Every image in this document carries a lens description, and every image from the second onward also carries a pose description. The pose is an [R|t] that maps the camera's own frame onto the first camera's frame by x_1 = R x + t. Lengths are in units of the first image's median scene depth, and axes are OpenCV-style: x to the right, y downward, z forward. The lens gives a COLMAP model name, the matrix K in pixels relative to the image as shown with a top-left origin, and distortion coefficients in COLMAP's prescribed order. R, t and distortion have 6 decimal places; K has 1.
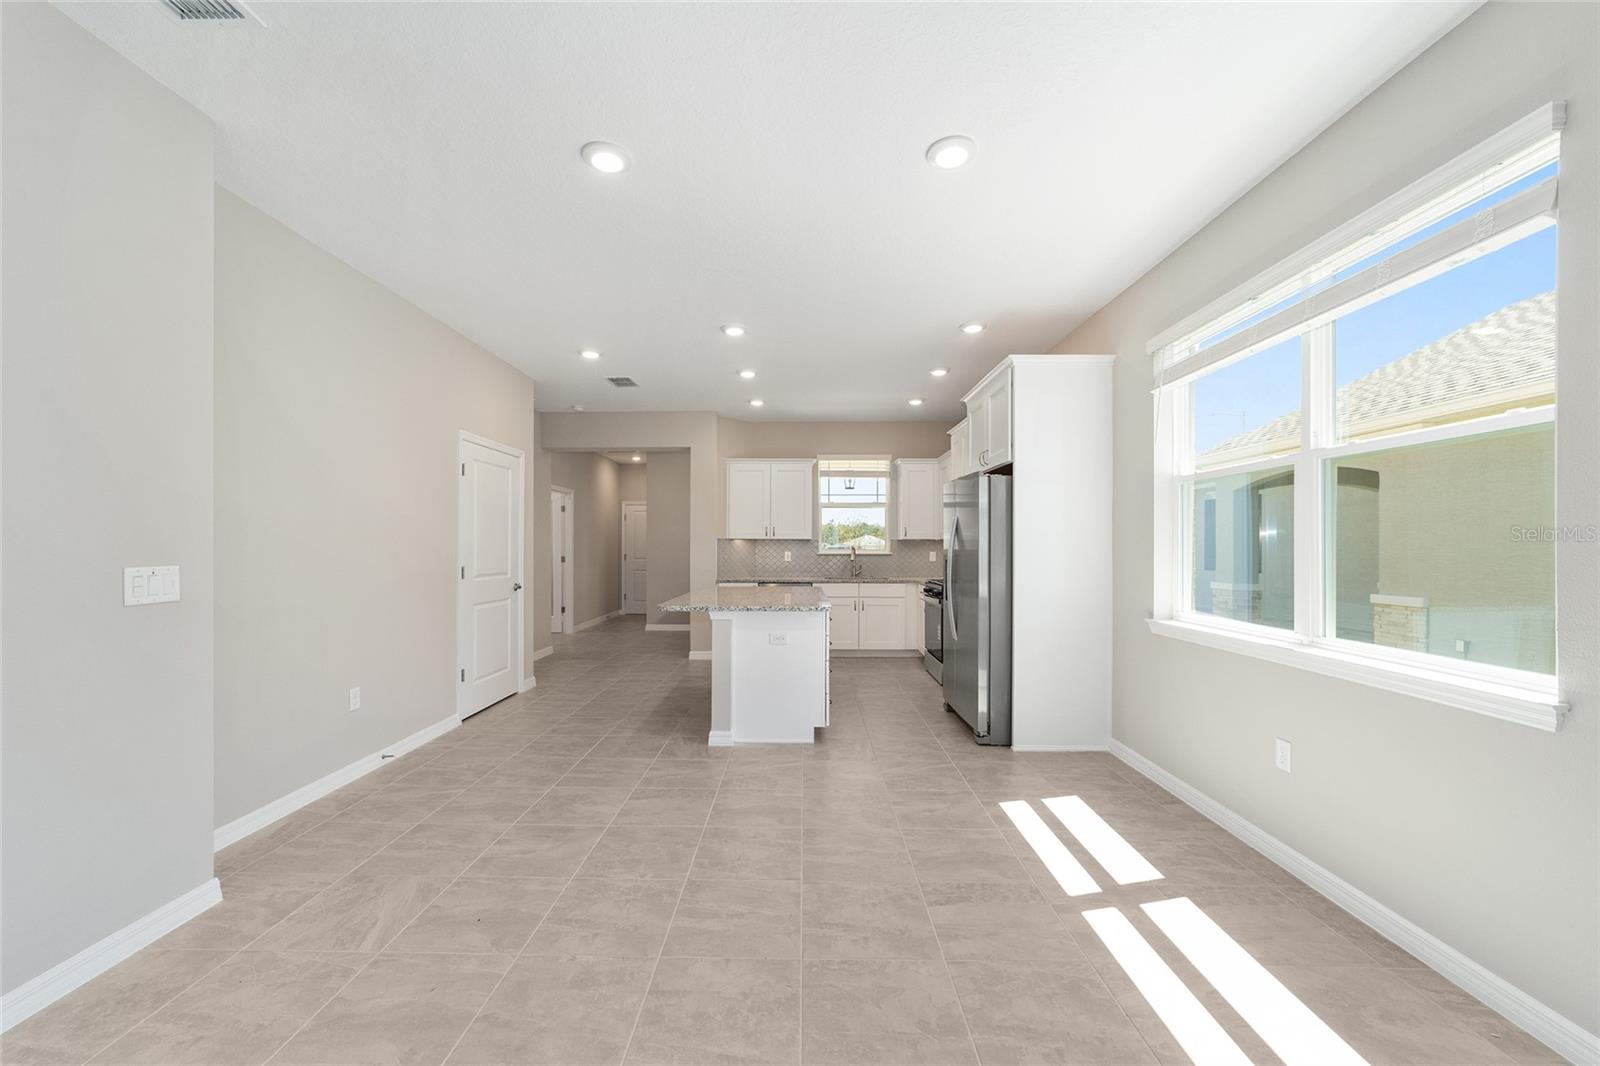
lens RADIAL K [[616.4, 0, 789.8], [0, 616.4, 533.7], [0, 0, 1]] dist [-0.005102, 0.000616]
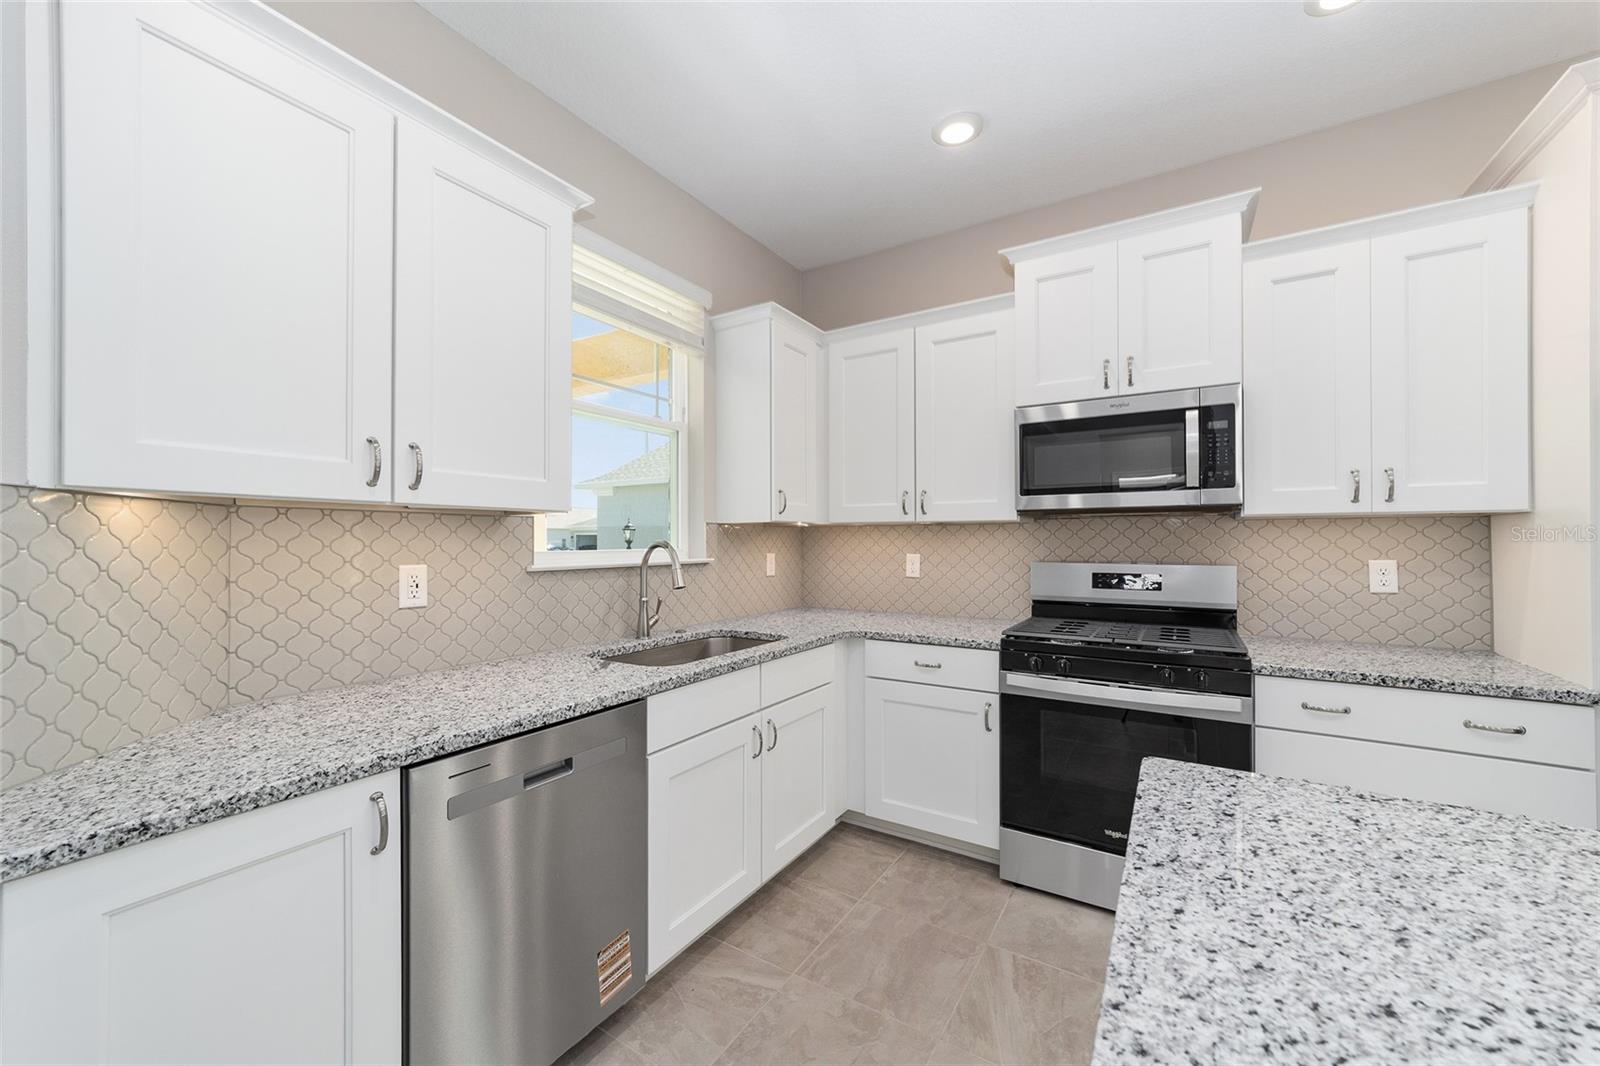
lens RADIAL K [[612.6, 0, 795.3], [0, 612.6, 536.1], [0, 0, 1]] dist [-0.005193, 0.000275]
pose [[0.513599, 0.005953, 0.858009, -0.236646], [-0.015724, 0.999873, 0.002475, 0.030059], [-0.857886, -0.014762, 0.513628, 1.476477]]
